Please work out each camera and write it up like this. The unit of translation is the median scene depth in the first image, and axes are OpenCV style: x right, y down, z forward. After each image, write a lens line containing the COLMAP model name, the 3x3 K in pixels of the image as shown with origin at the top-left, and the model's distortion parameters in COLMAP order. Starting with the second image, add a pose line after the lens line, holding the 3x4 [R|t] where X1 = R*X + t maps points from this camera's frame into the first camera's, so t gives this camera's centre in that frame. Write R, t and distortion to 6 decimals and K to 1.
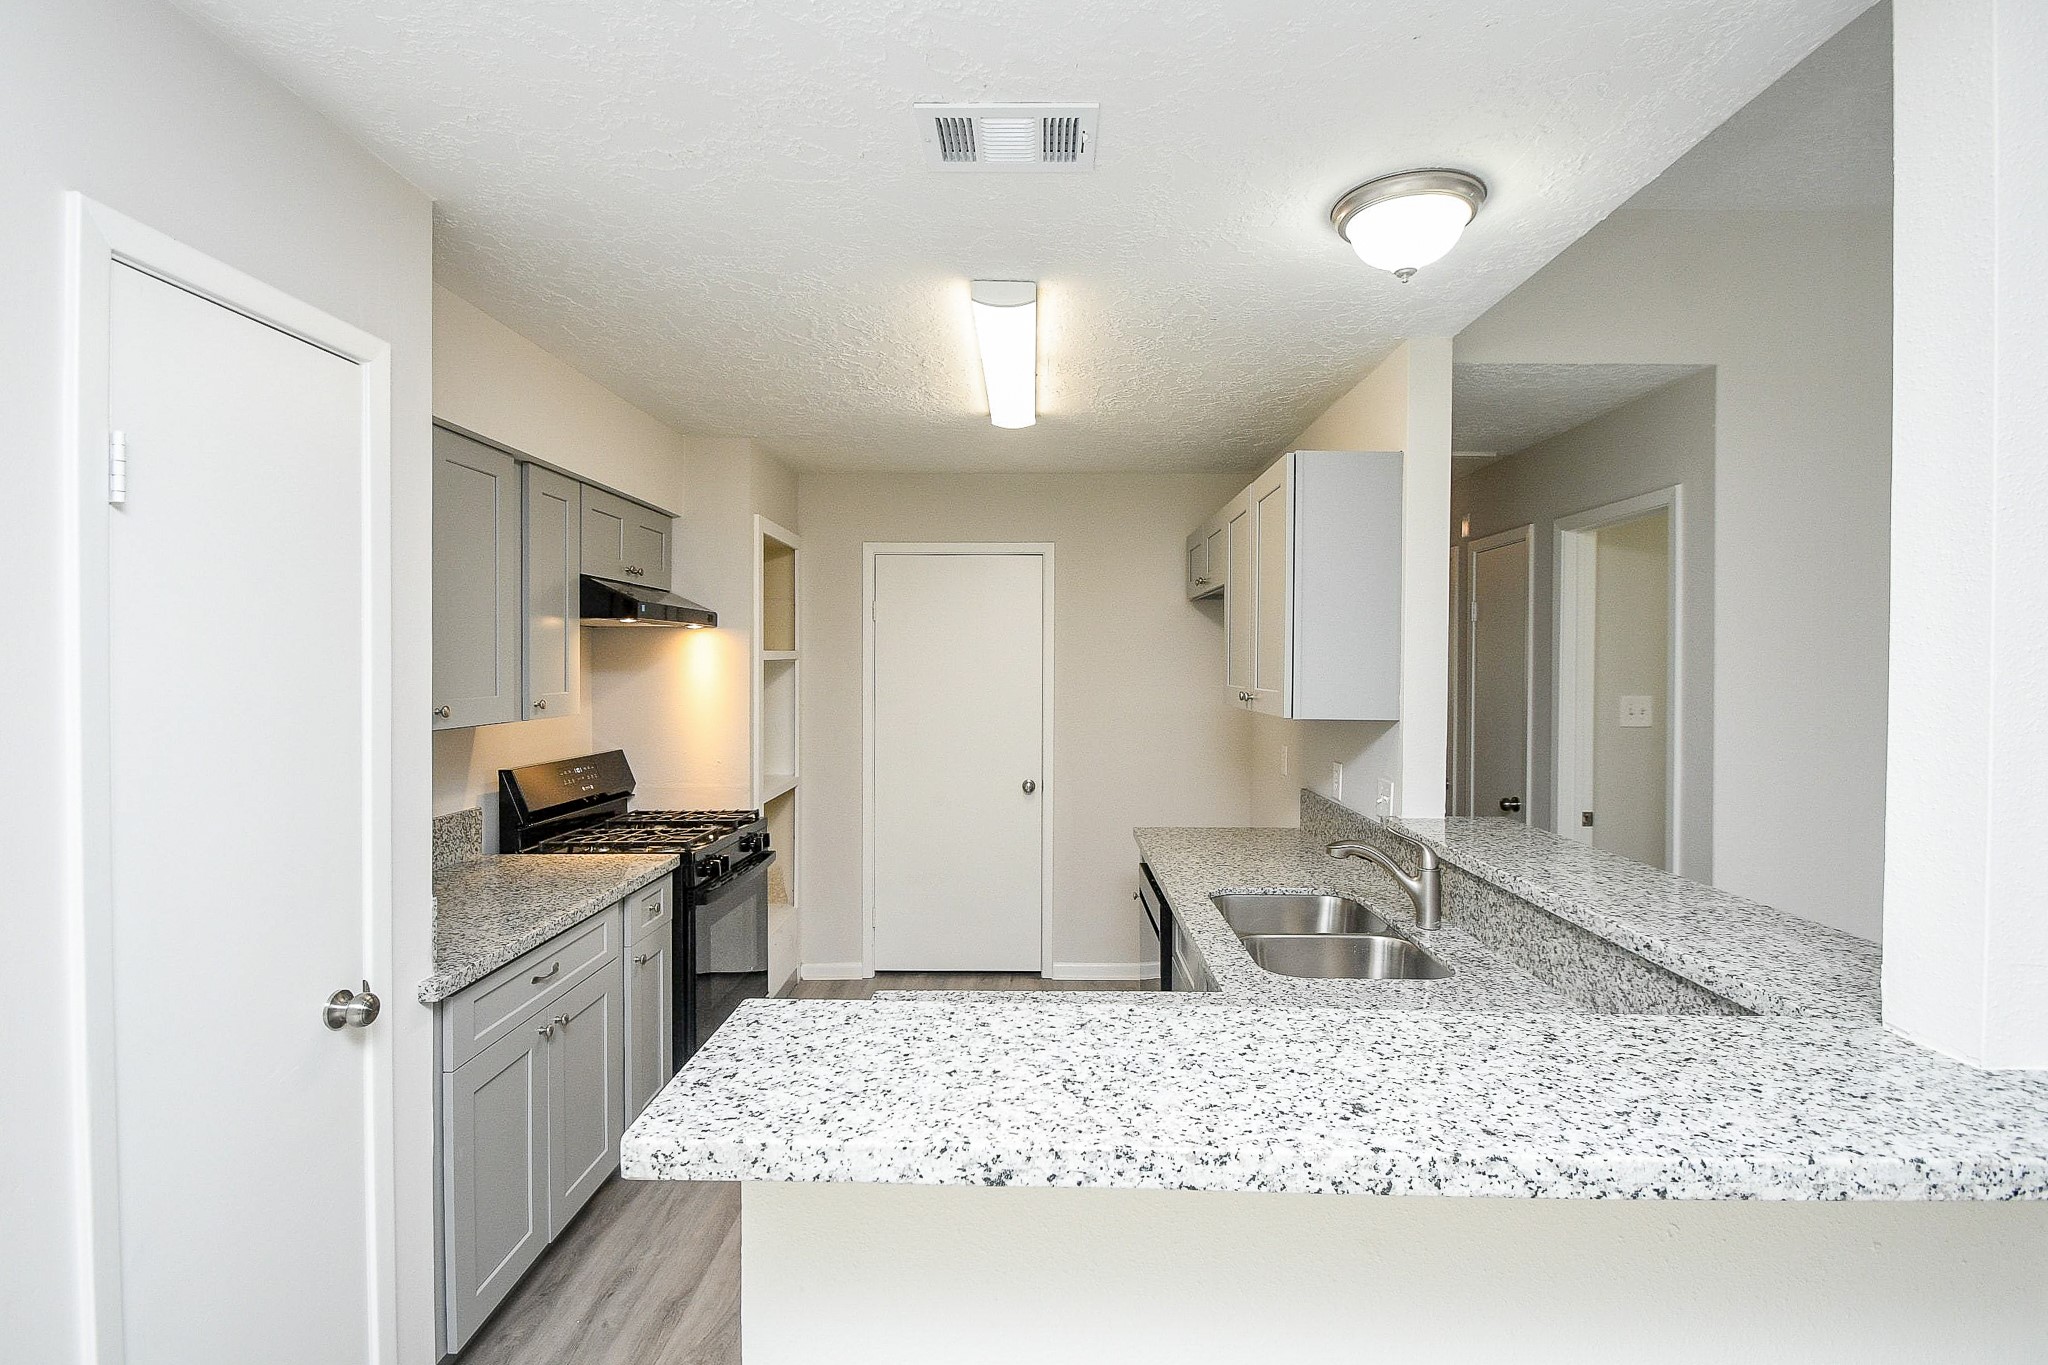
lens RADIAL K [[921.6, 0, 1033.1], [0, 921.6, 689.5], [0, 0, 1]] dist [0.017446, -0.017037]
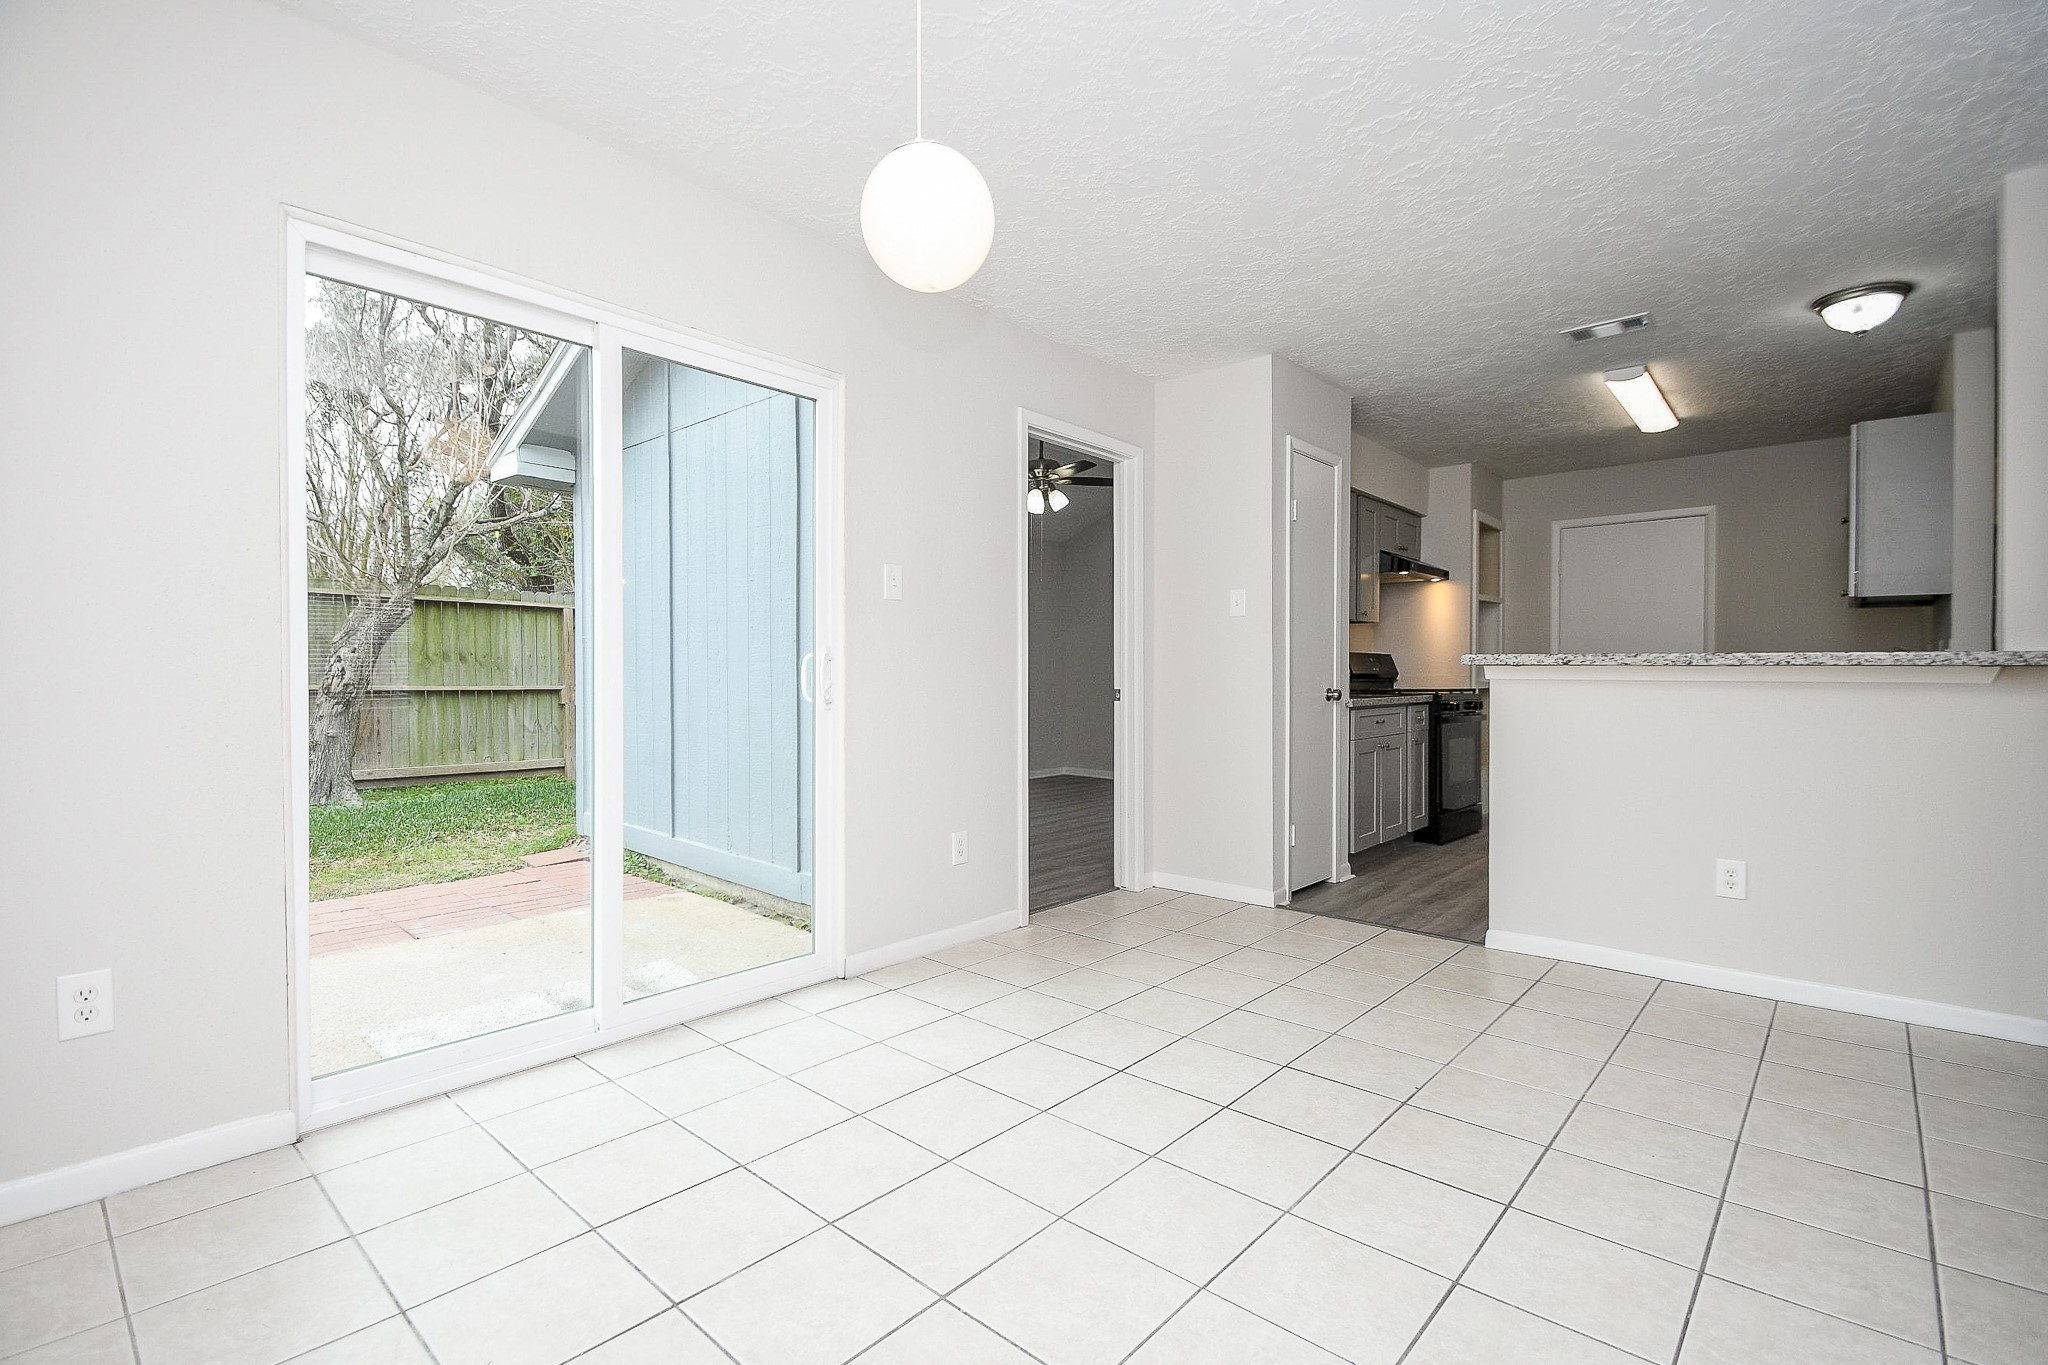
lens RADIAL K [[921.6, 0, 1033.1], [0, 921.6, 689.5], [0, 0, 1]] dist [0.017446, -0.017037]
pose [[0.758261, 0.004130, -0.651938, 0.197958], [-0.014084, 0.999850, -0.010047, 0.176955], [0.651799, 0.016800, 0.758206, -0.839763]]
